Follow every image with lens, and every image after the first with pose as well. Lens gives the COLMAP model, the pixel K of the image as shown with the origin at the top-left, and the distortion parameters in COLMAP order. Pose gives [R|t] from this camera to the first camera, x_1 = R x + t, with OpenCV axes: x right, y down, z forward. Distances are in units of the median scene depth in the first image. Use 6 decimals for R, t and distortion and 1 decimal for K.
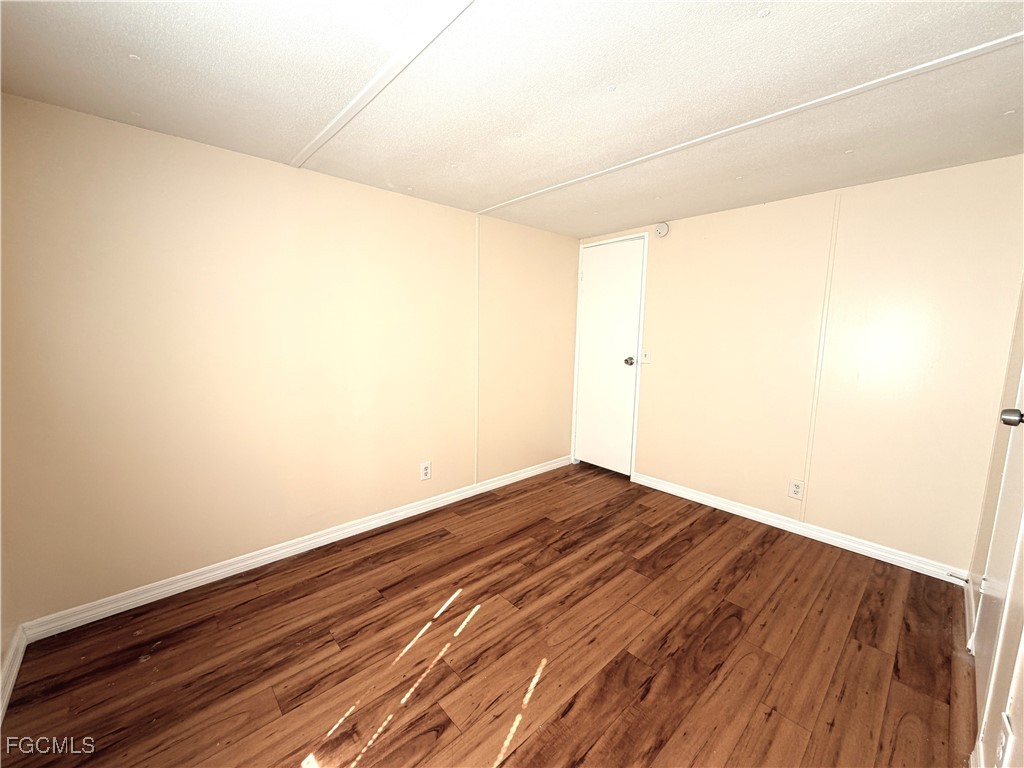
lens RADIAL K [[406.1, 0, 509.0], [0, 406.1, 384.4], [0, 0, 1]] dist [0.000621, 0.000102]
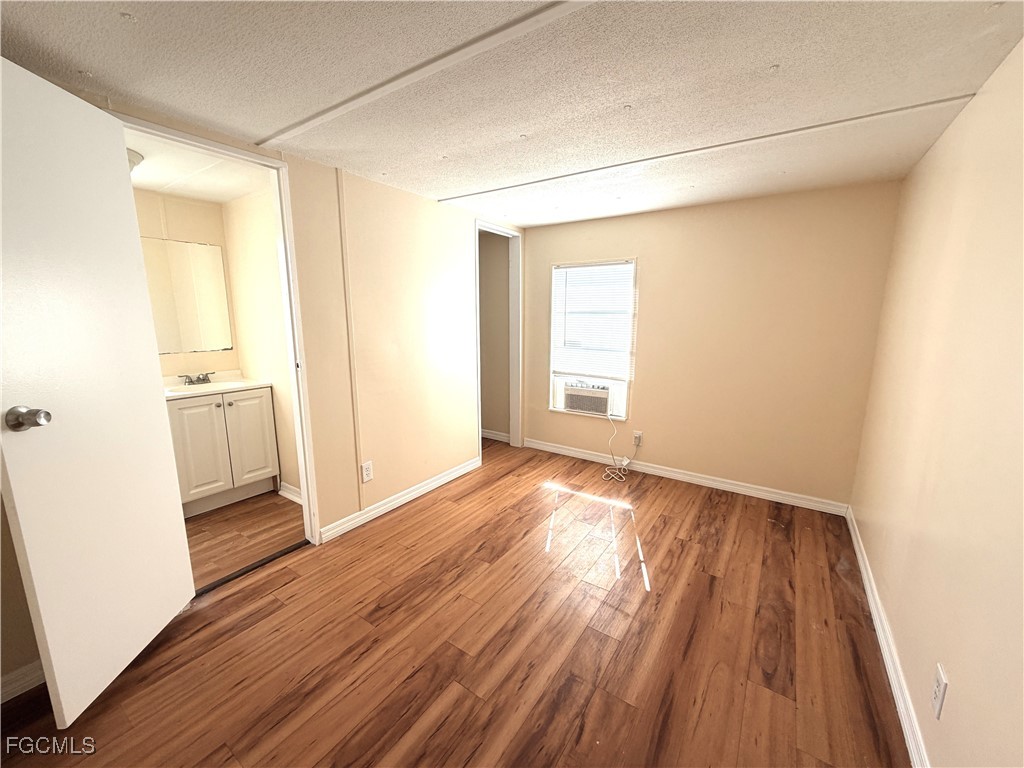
lens RADIAL K [[406.1, 0, 509.0], [0, 406.1, 384.4], [0, 0, 1]] dist [0.000621, 0.000102]
pose [[-0.973333, 0.024842, -0.228049, 0.451140], [-0.046114, 0.952637, 0.300593, -0.271653], [0.224715, 0.303093, -0.926087, 1.797371]]
